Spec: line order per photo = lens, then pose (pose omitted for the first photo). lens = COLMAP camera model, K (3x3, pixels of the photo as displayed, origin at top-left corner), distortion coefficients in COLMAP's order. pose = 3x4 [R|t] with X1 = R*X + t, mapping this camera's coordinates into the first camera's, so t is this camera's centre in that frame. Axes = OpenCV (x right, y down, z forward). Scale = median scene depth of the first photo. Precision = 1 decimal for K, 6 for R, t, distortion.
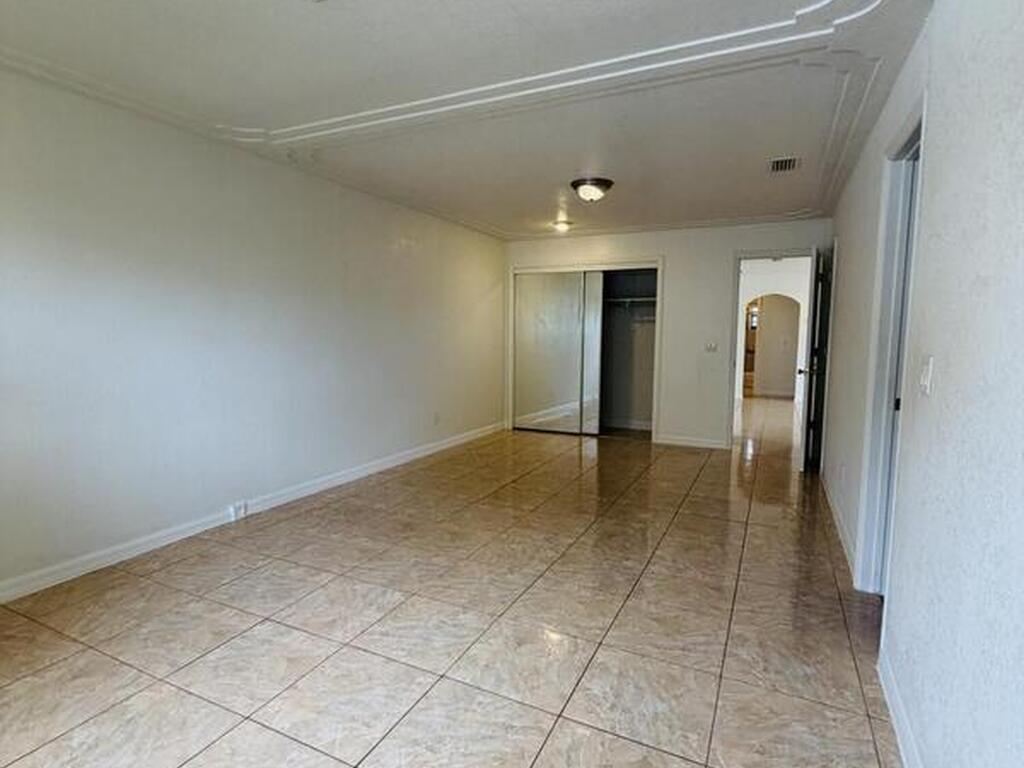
lens RADIAL K [[548.4, 0, 510.5], [0, 548.4, 384.0], [0, 0, 1]] dist [0.005255, -0.000138]
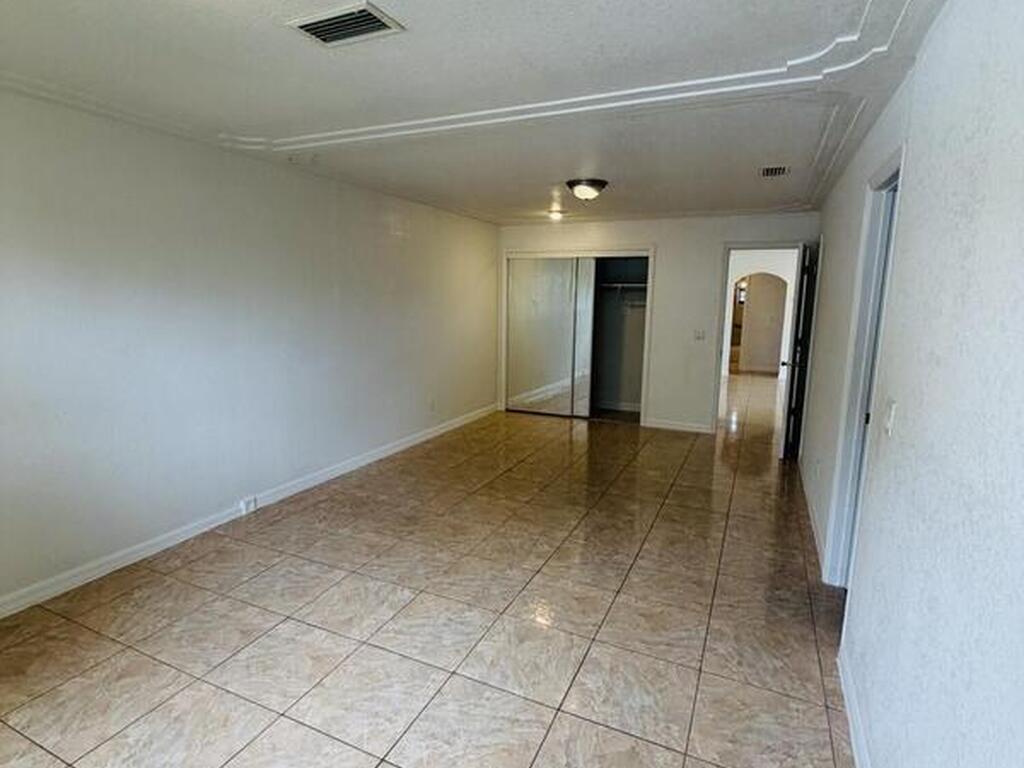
lens RADIAL K [[548.4, 0, 510.8], [0, 548.4, 384.6], [0, 0, 1]] dist [0.005255, -0.000138]
pose [[0.999756, 0.001292, 0.022042, -0.024146], [-0.002781, 0.997702, 0.067691, -0.097440], [-0.021904, -0.067736, 0.997463, -0.059158]]
